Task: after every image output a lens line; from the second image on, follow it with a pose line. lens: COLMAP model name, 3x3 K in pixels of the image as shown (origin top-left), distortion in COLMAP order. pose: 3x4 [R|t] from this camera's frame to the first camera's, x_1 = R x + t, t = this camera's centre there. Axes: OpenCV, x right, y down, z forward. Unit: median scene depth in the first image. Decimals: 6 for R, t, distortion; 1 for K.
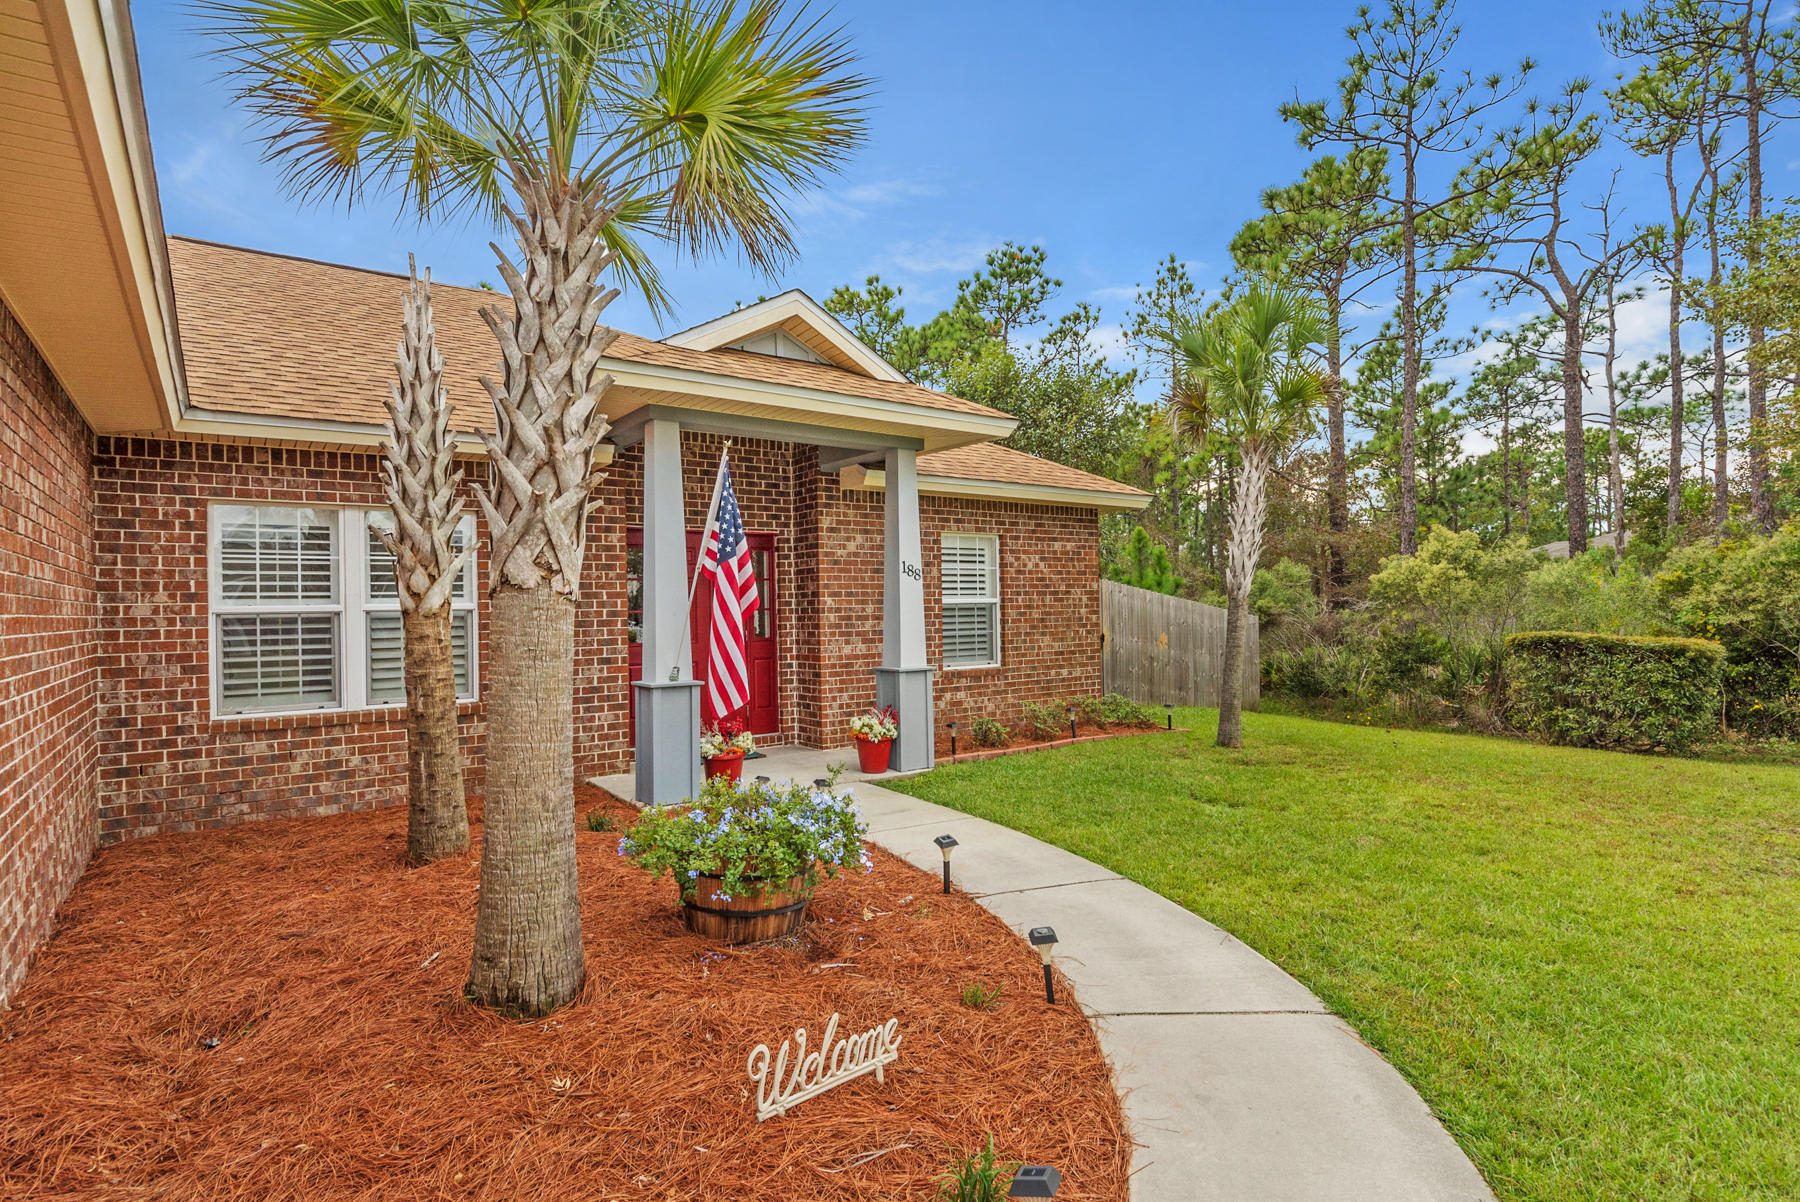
lens RADIAL K [[914.7, 0, 887.3], [0, 914.7, 599.2], [0, 0, 1]] dist [0.004064, -0.003980]
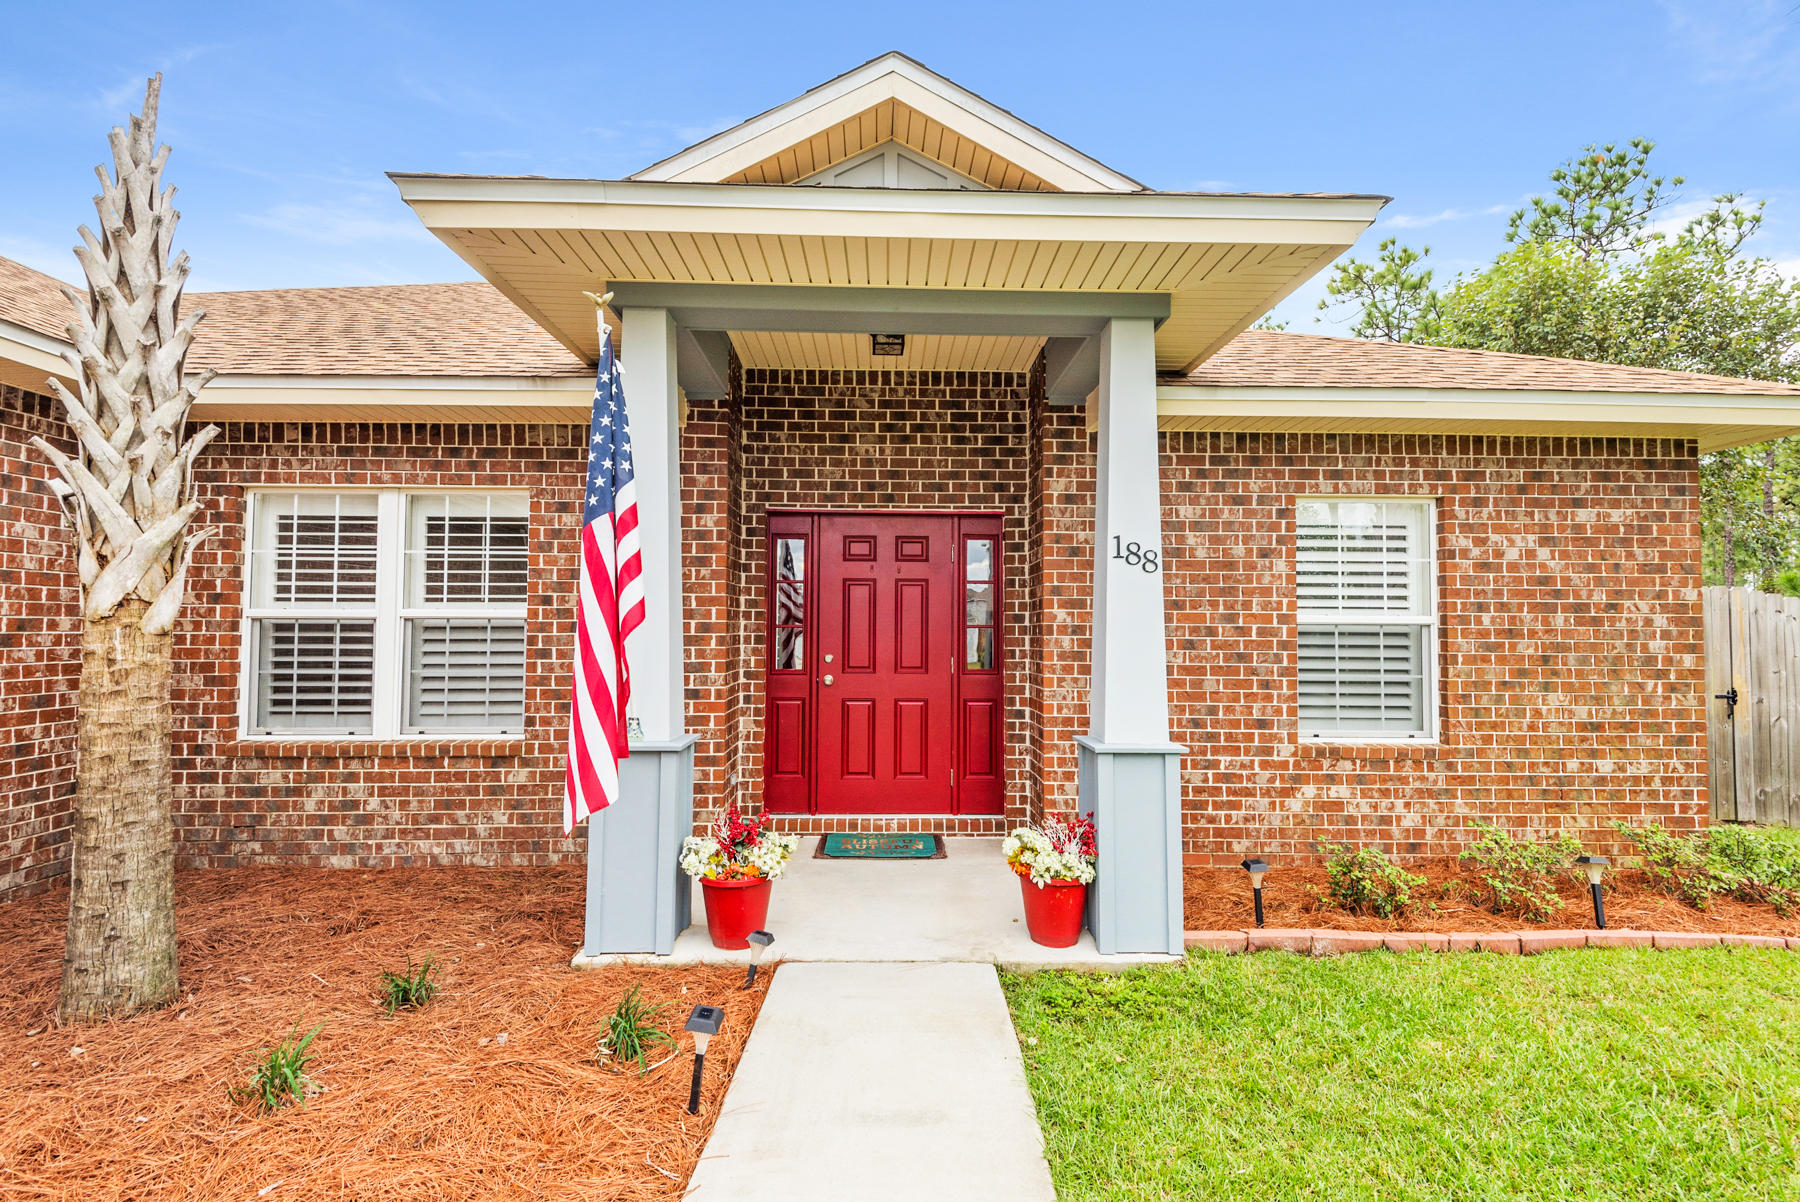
lens RADIAL K [[813.3, 0, 907.5], [0, 813.3, 598.0], [0, 0, 1]] dist [0.014410, -0.008623]
pose [[0.827402, -0.001168, -0.561608, 0.153226], [-0.014136, 0.999638, -0.022905, 0.004260], [0.561432, 0.026890, 0.827086, 0.485696]]
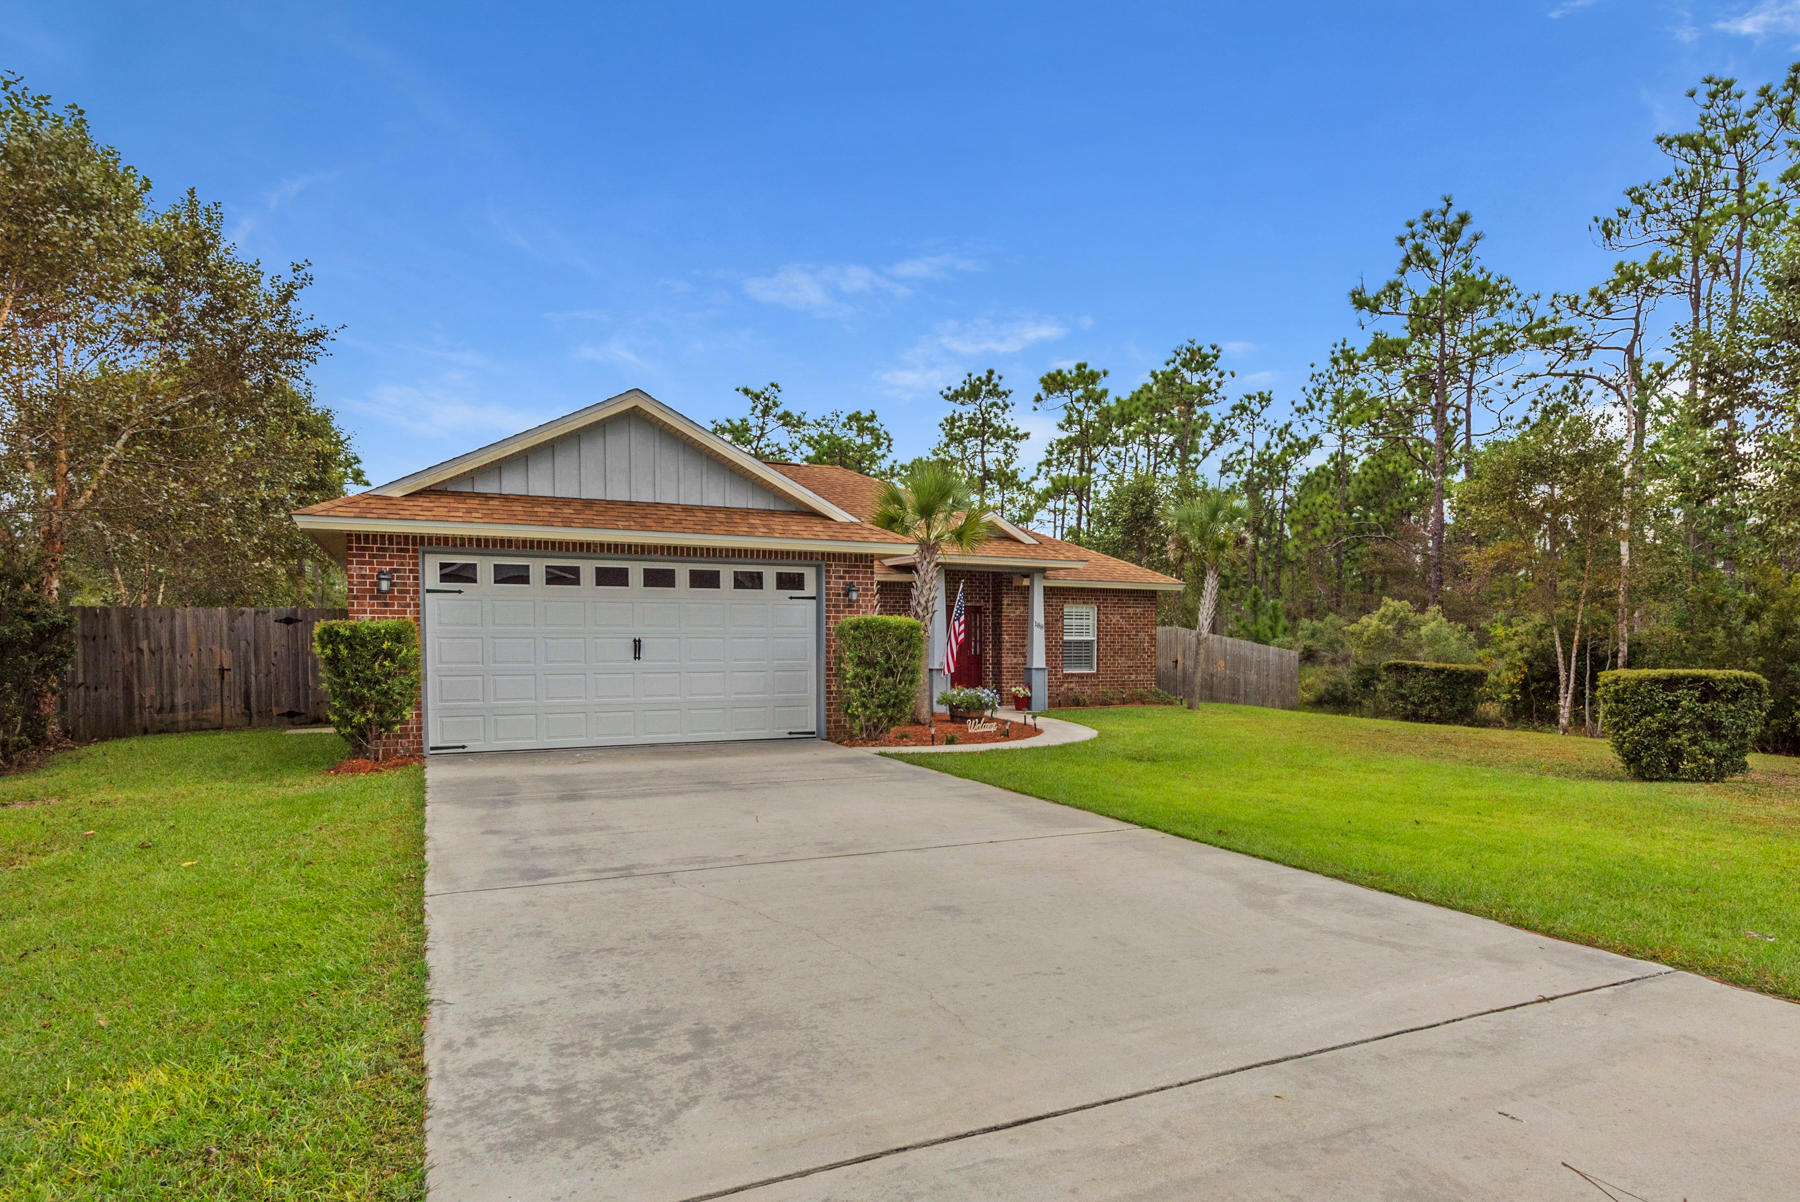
lens RADIAL K [[1094.4, 0, 934.4], [0, 1094.4, 640.8], [0, 0, 1]] dist [-0.000098, -0.000042]
pose [[0.982361, 0.017369, -0.186185, 0.248025], [-0.016010, 0.999833, 0.008802, -0.010506], [0.186307, -0.005666, 0.982475, -1.558735]]
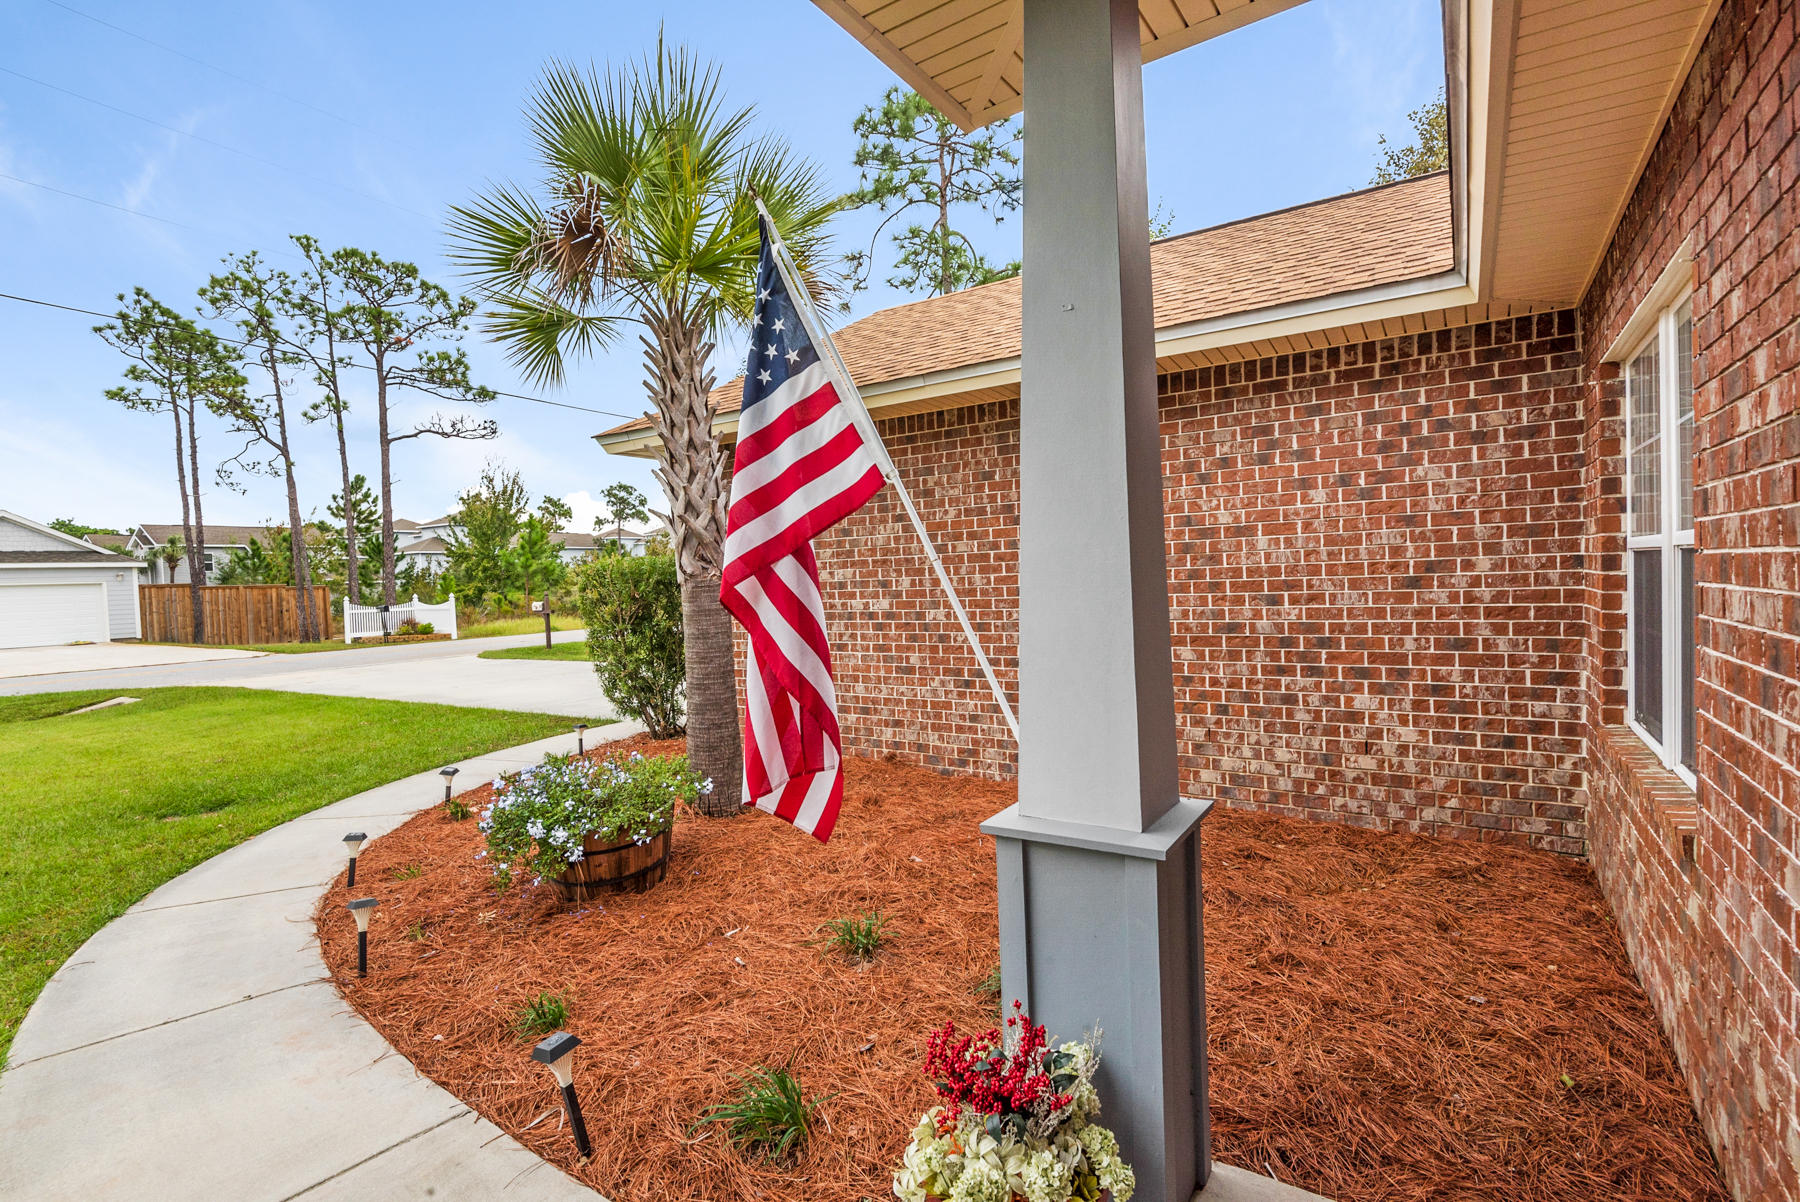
lens RADIAL K [[852.9, 0, 906.5], [0, 852.9, 610.5], [0, 0, 1]] dist [0.004846, -0.011850]
pose [[-0.932442, 0.053759, -0.357299, -0.057385], [0.042834, 0.998343, 0.038424, 0.009244], [0.358772, 0.020524, -0.933199, 0.918755]]
